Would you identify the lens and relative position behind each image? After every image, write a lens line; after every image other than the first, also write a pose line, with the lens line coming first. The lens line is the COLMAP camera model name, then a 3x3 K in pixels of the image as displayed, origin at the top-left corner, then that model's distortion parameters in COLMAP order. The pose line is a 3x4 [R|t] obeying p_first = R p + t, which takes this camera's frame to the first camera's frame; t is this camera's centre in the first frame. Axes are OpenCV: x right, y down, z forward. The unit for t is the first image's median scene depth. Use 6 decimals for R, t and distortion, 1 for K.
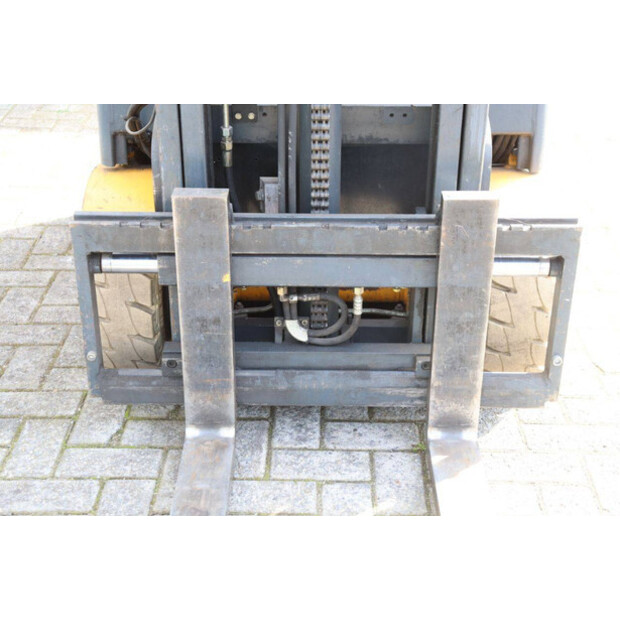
lens RADIAL K [[1033.7, 0, 308.5], [0, 1033.7, 300.8], [0, 0, 1]] dist [0.165153, 0.021878]
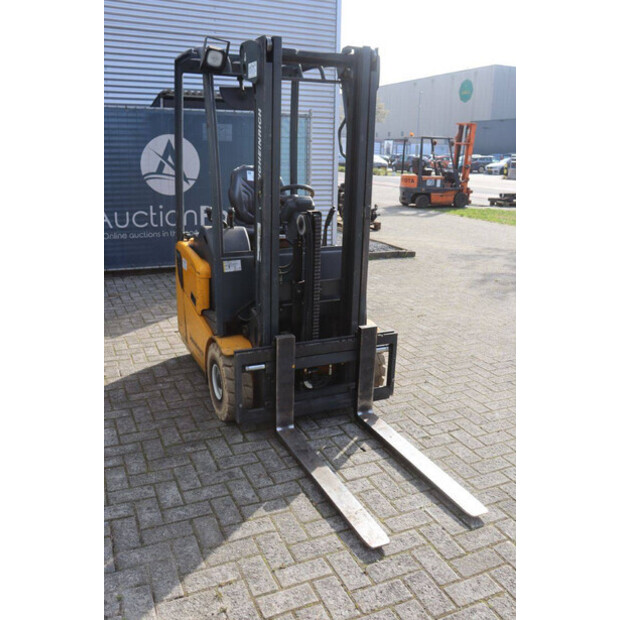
lens RADIAL K [[560.9, 0, 316.8], [0, 560.9, 309.5], [0, 0, 1]] dist [-0.146811, 0.154935]
pose [[0.902688, -0.102463, 0.417918, -0.590556], [0.179560, 0.972328, -0.149451, 0.060672], [-0.391040, 0.209949, 0.896108, -0.368085]]
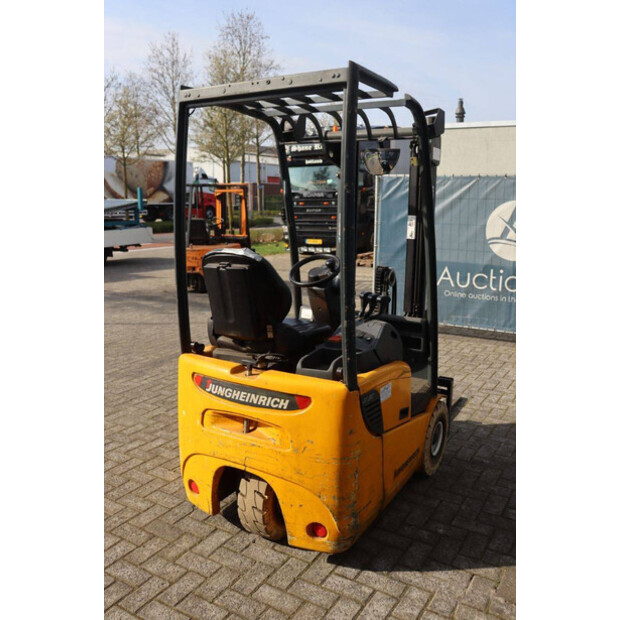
lens RADIAL K [[560.9, 0, 316.8], [0, 560.9, 309.5], [0, 0, 1]] dist [-0.146811, 0.154935]
pose [[-0.870207, -0.108470, 0.480598, -0.640970], [0.208501, 0.802732, 0.558703, -1.270160], [-0.446393, 0.586393, -0.675927, 2.142939]]
